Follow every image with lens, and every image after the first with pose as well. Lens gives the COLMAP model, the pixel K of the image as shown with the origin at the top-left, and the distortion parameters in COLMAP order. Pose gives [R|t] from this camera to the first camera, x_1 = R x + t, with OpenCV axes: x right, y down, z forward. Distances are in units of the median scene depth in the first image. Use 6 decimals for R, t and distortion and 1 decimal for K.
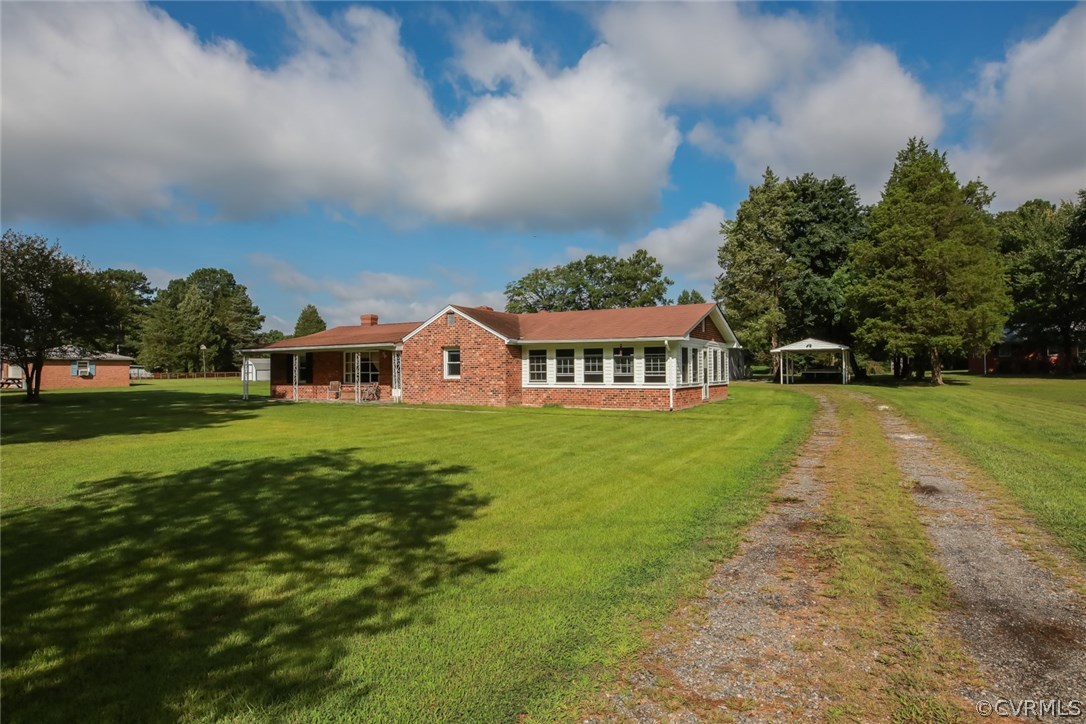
lens RADIAL K [[641.5, 0, 543.9], [0, 641.5, 359.3], [0, 0, 1]] dist [-0.024136, -0.000399]
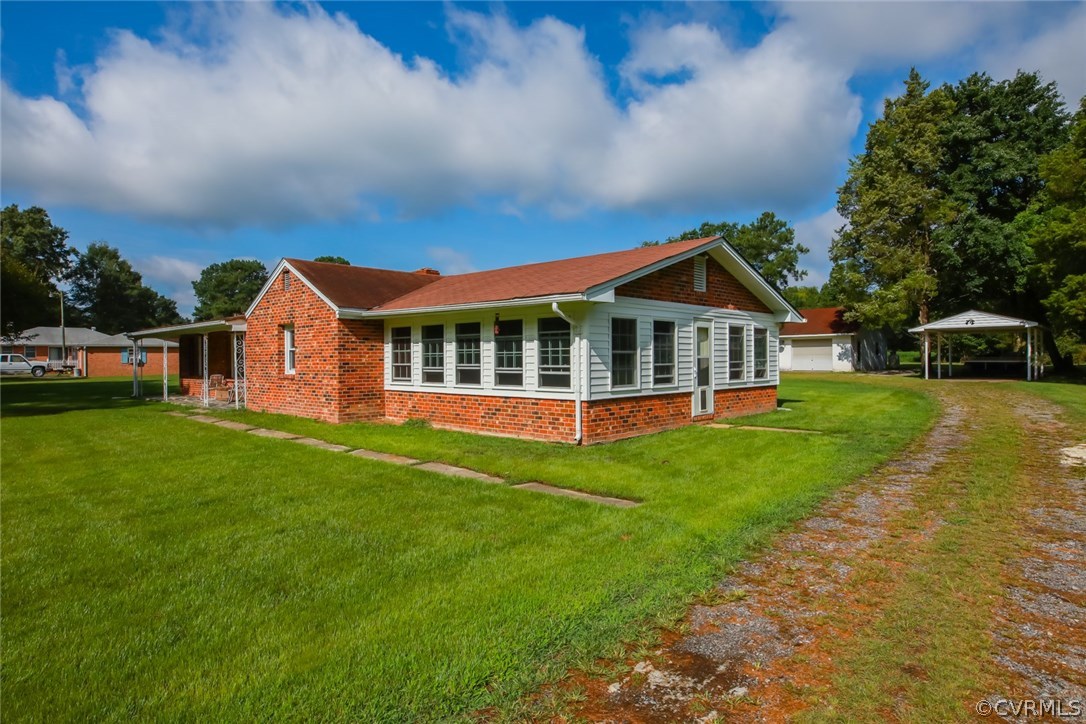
lens RADIAL K [[624.1, 0, 544.4], [0, 624.1, 359.6], [0, 0, 1]] dist [-0.028852, 0.003283]
pose [[0.966709, 0.002482, -0.255866, 0.150595], [0.003732, 0.999710, 0.023799, 0.001206], [0.255851, -0.023962, 0.966419, 0.265606]]
